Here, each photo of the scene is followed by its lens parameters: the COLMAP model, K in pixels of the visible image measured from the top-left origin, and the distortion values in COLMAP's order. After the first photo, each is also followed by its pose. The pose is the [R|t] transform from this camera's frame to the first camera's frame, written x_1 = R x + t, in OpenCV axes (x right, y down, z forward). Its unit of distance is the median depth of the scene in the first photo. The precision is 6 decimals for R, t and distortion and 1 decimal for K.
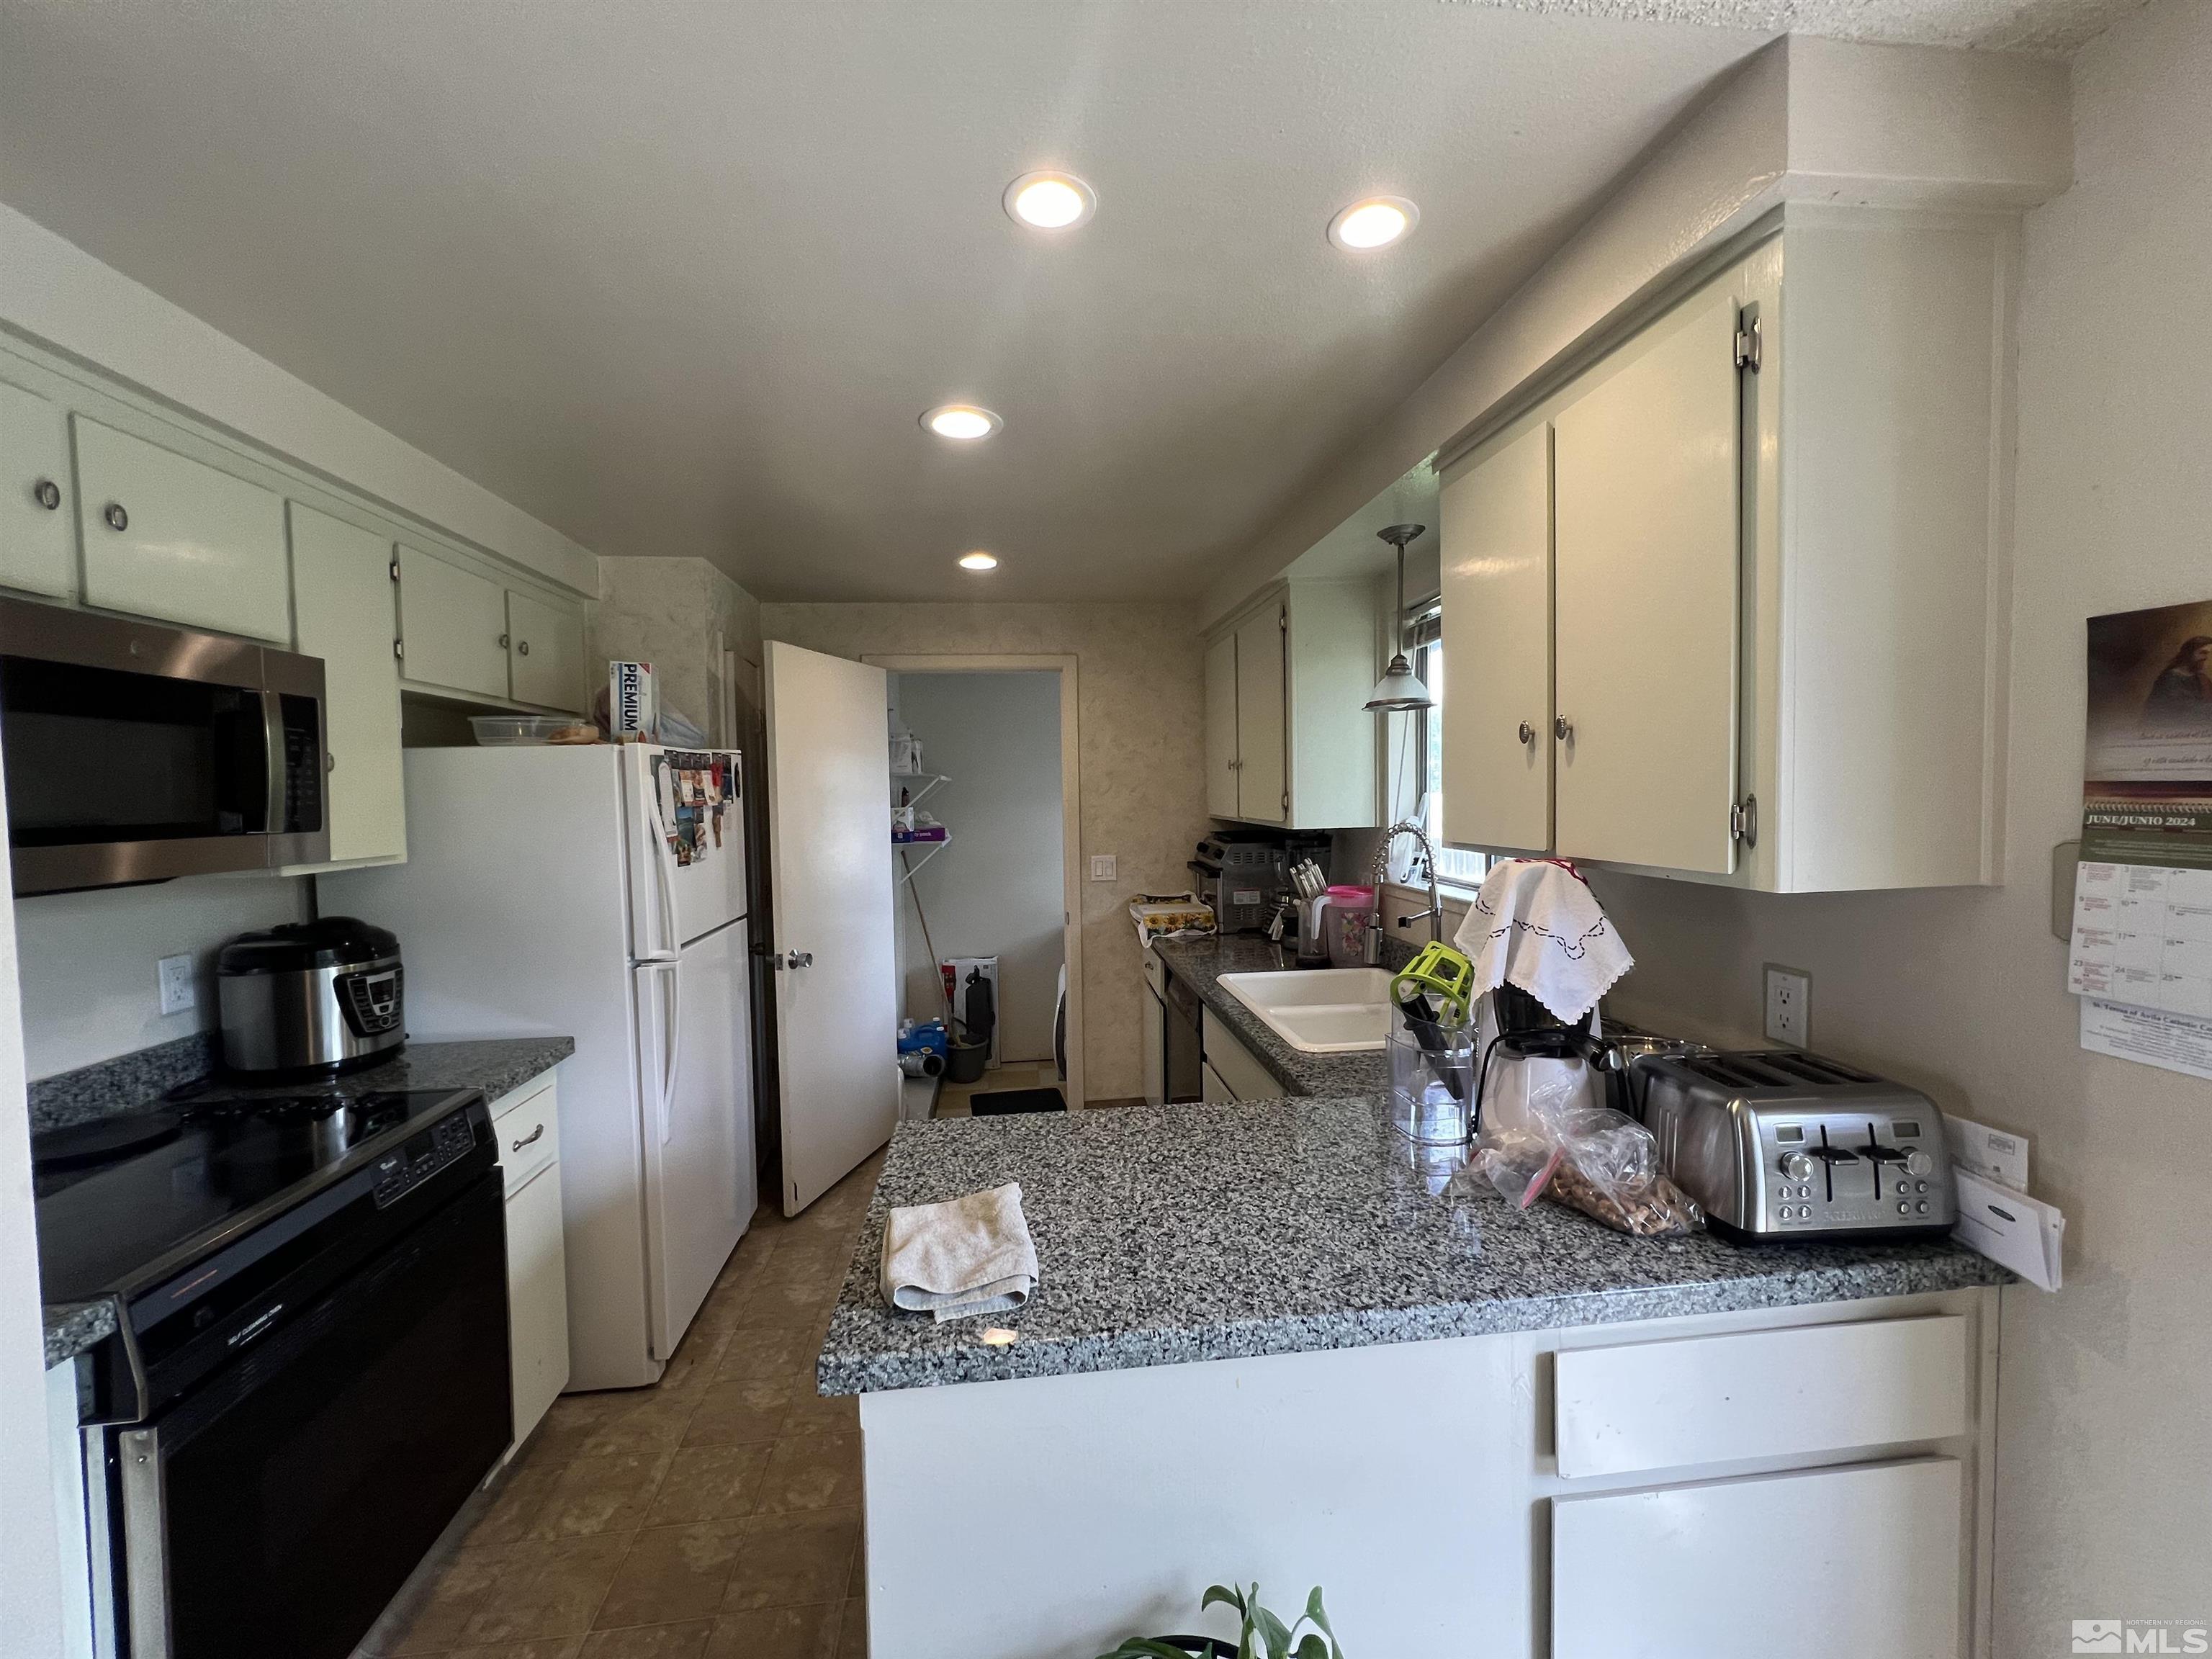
lens RADIAL K [[886.8, 0, 1106.0], [0, 886.8, 829.5], [0, 0, 1]] dist [-0.001556, -0.000009]
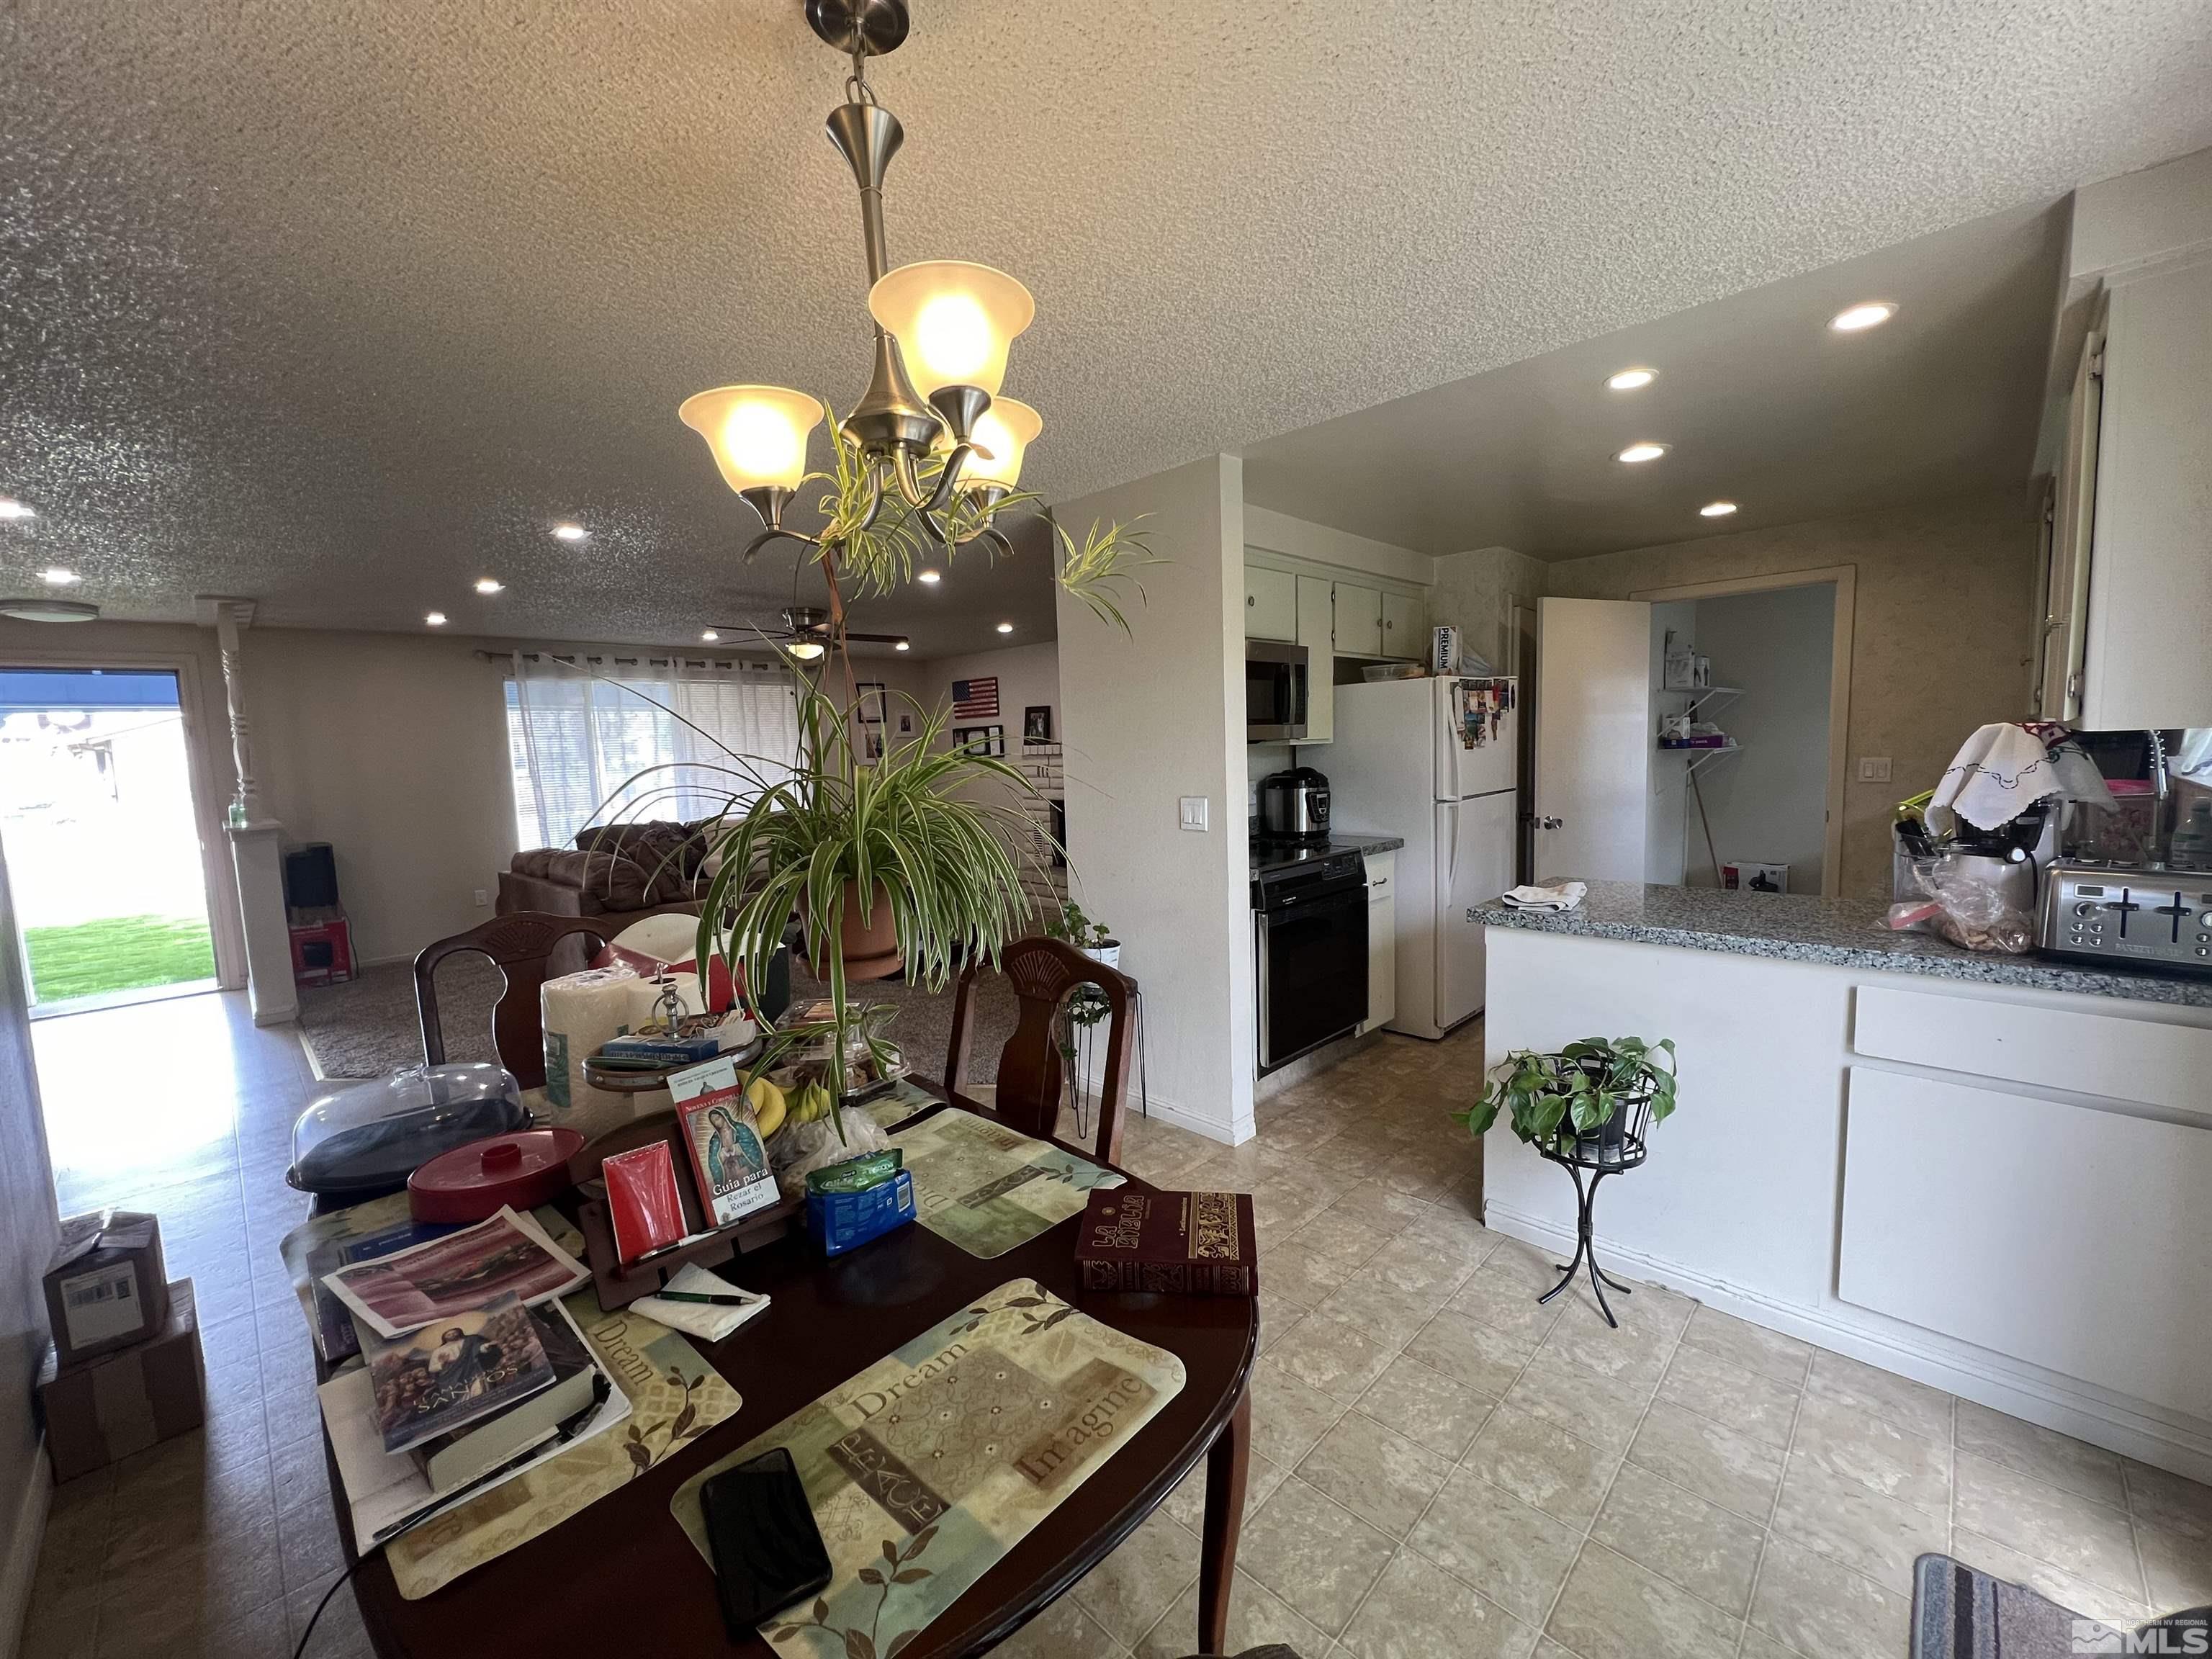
lens RADIAL K [[883.1, 0, 1106.0], [0, 883.1, 829.5], [0, 0, 1]] dist [-0.002675, 0.000700]
pose [[0.624664, 0.074605, -0.777322, 0.417308], [-0.012012, 0.996226, 0.085962, 0.060572], [0.780802, -0.044360, 0.623202, -0.596995]]
